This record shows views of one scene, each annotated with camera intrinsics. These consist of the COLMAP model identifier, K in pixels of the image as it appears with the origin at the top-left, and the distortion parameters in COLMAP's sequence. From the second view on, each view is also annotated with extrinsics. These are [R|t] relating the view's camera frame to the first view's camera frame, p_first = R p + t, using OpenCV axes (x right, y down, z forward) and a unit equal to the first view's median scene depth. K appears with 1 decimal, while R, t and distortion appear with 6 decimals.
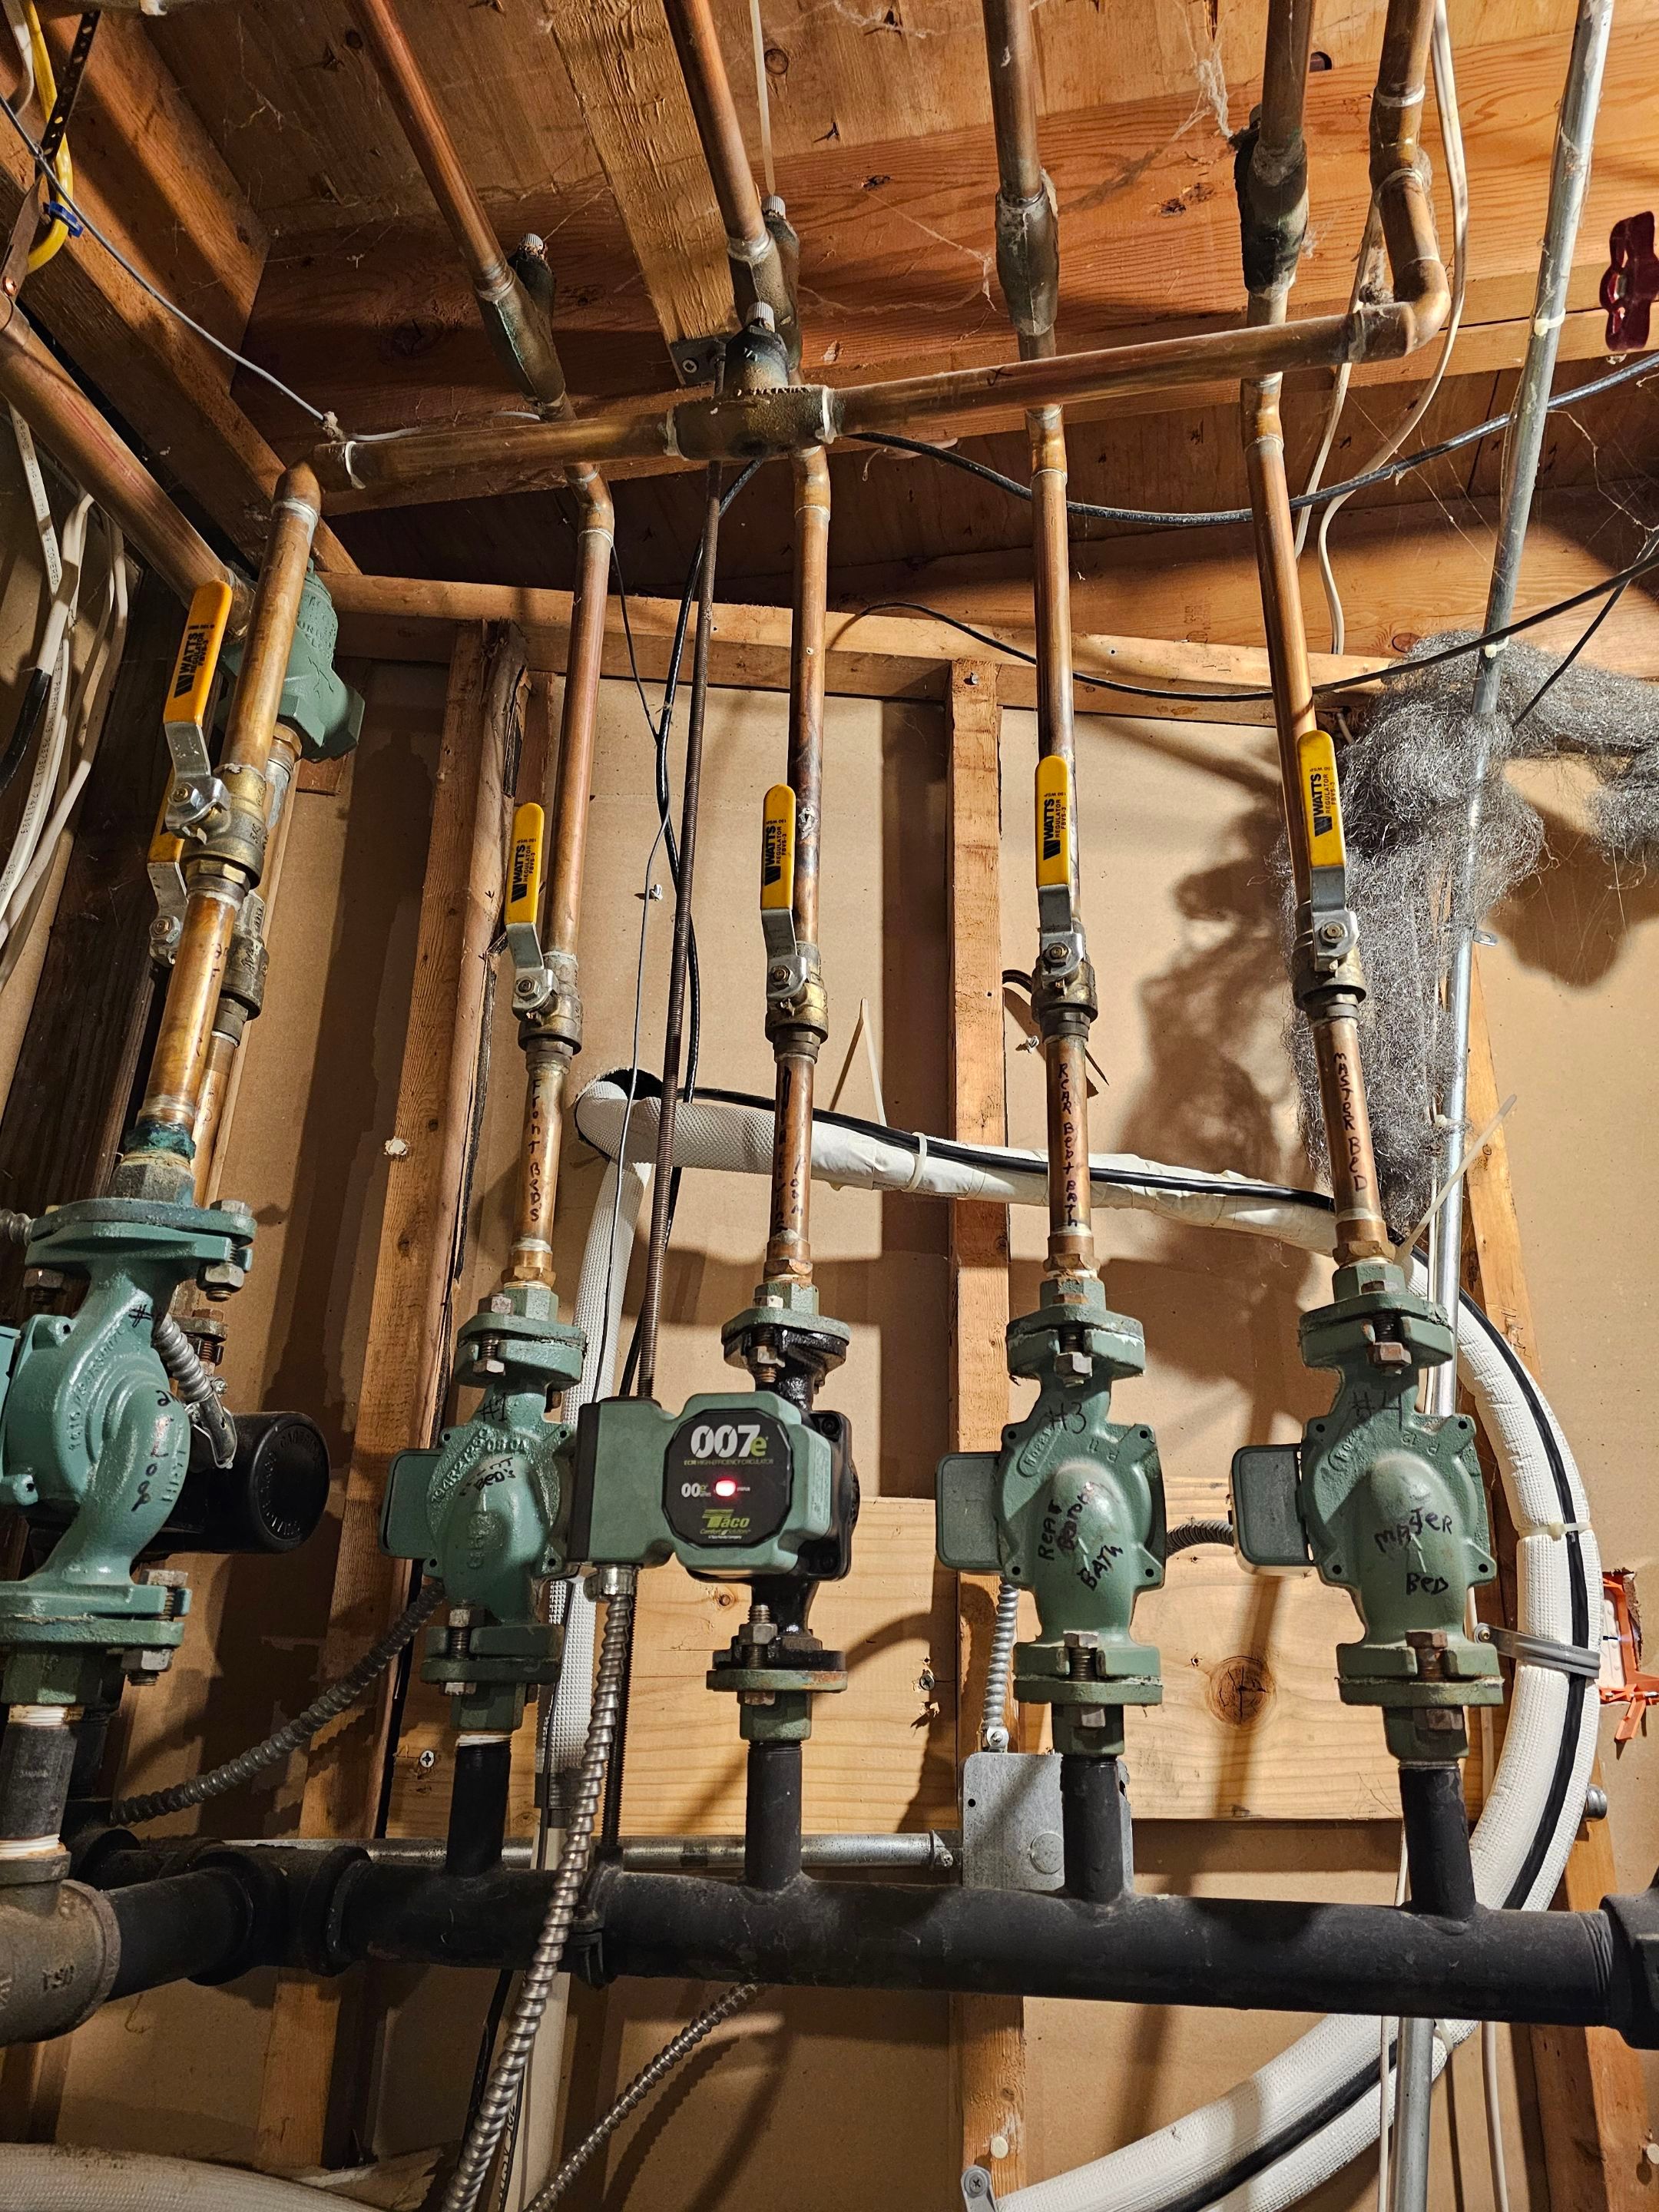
lens RADIAL K [[1560.9, 0, 857.6], [0, 1560.9, 1095.4], [0, 0, 1]] dist [0.048687, -0.048241]
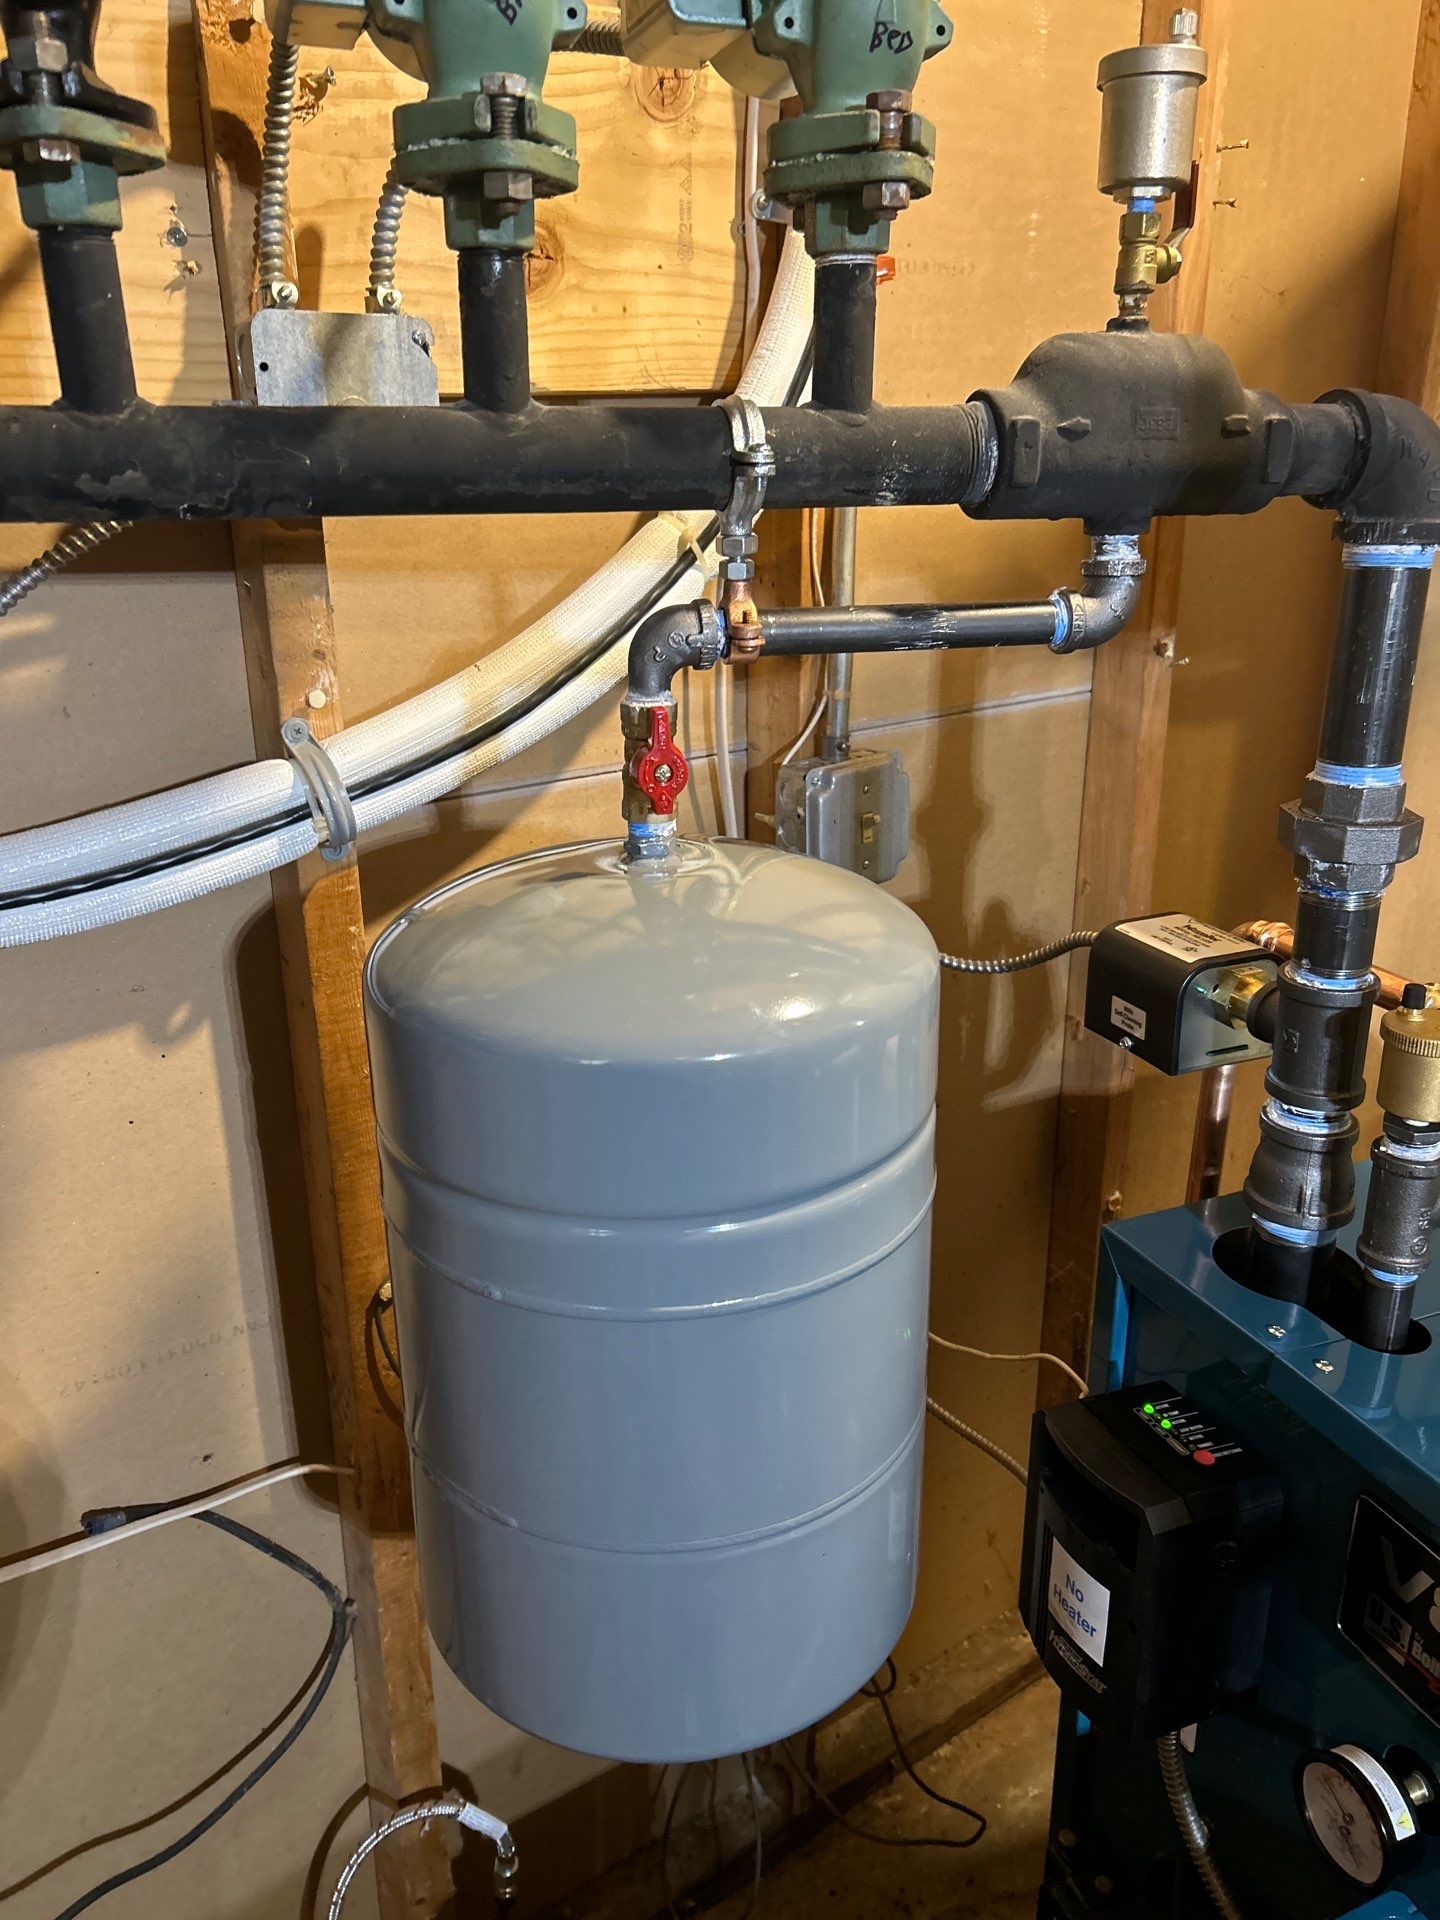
lens RADIAL K [[1452.8, 0, 712.8], [0, 1452.8, 956.8], [0, 0, 1]] dist [0.018897, -0.026803]
pose [[0.884588, -0.183924, 0.428574, -0.143707], [-0.146114, 0.763390, 0.629195, 0.192359], [-0.442893, -0.619199, 0.648412, 0.201204]]
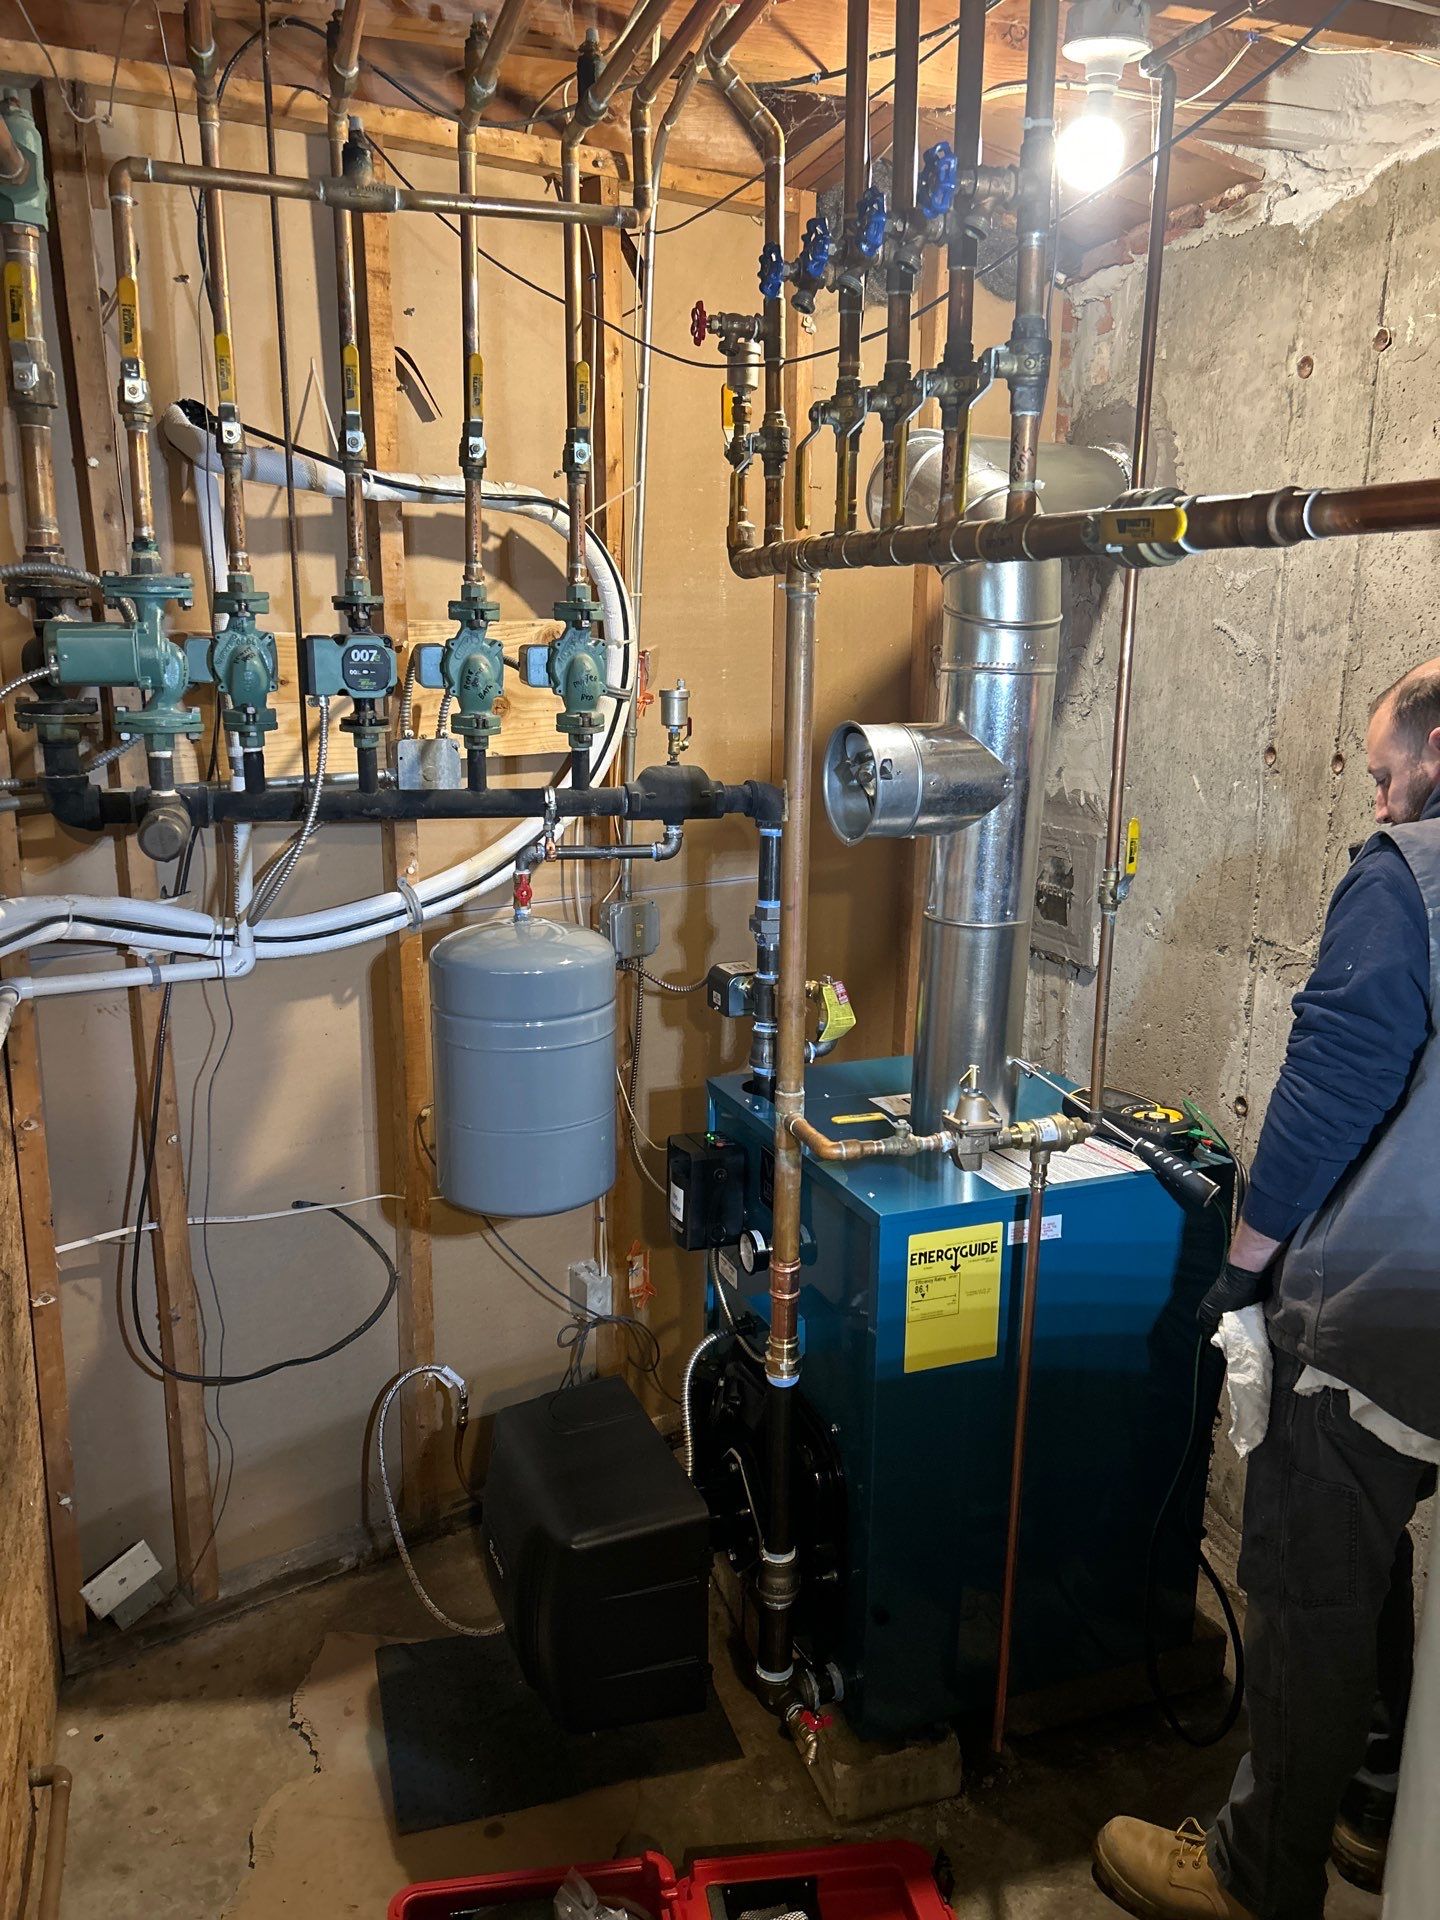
lens RADIAL K [[1446.3, 0, 704.0], [0, 1446.3, 975.7], [0, 0, 1]] dist [0.053186, -0.061915]
pose [[0.892341, -0.114427, 0.436617, -0.705237], [-0.159714, 0.824700, 0.542551, -0.778839], [-0.422160, -0.553874, 0.717638, -1.386203]]
